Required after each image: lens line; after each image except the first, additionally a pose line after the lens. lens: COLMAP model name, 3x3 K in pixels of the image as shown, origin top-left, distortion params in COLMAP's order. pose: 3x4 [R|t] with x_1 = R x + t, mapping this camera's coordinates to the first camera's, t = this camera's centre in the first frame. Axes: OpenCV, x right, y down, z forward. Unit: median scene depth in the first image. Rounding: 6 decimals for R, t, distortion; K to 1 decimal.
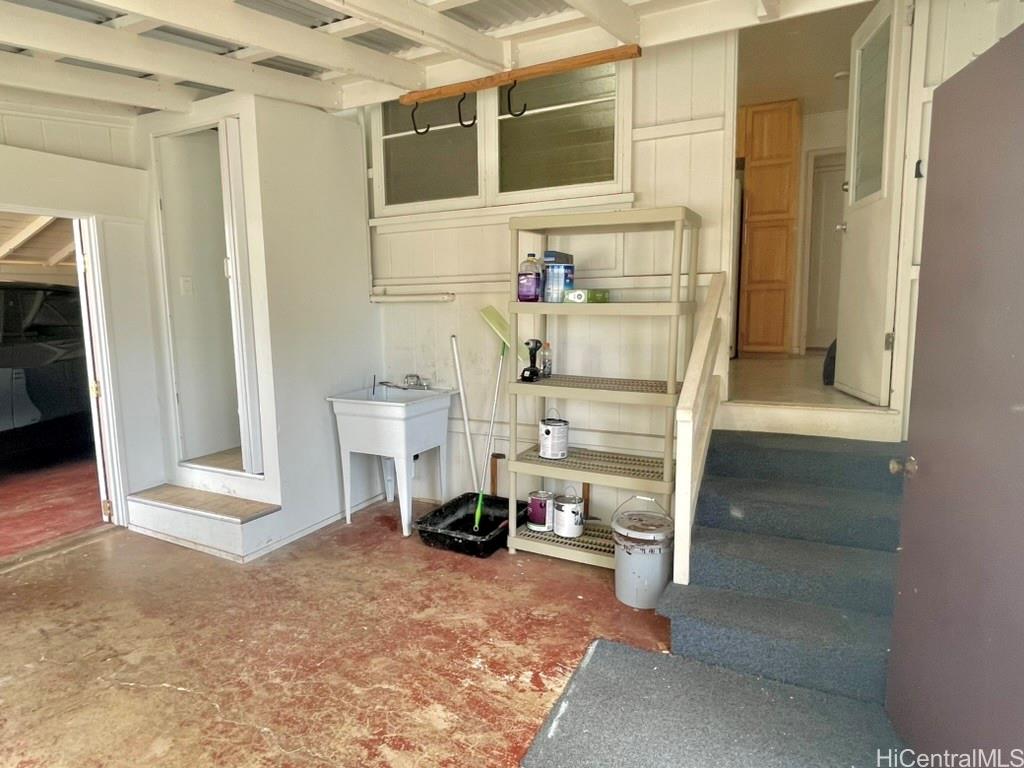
lens RADIAL K [[611.0, 0, 509.3], [0, 611.0, 381.6], [0, 0, 1]] dist [0.003109, 0.002034]
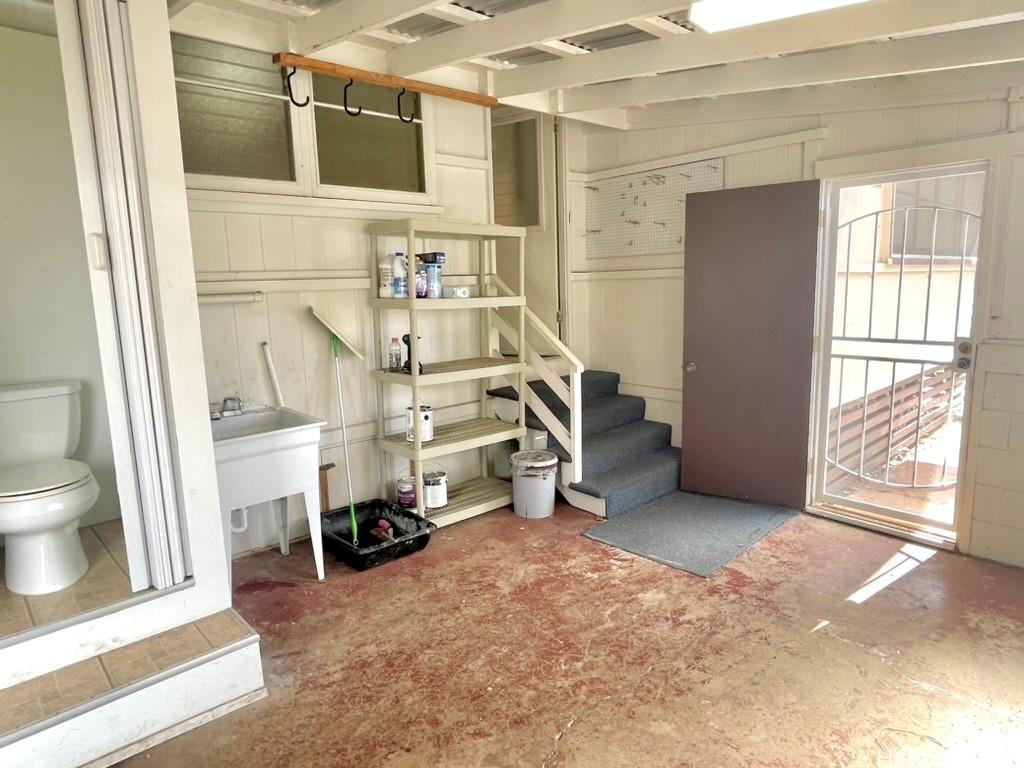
lens RADIAL K [[611.0, 0, 484.1], [0, 611.0, 383.3], [0, 0, 1]] dist [0.003109, 0.002034]
pose [[0.362434, -0.139085, 0.921573, -1.026661], [0.149940, 0.984624, 0.089633, -0.068412], [-0.919869, 0.105695, 0.377716, 0.557055]]
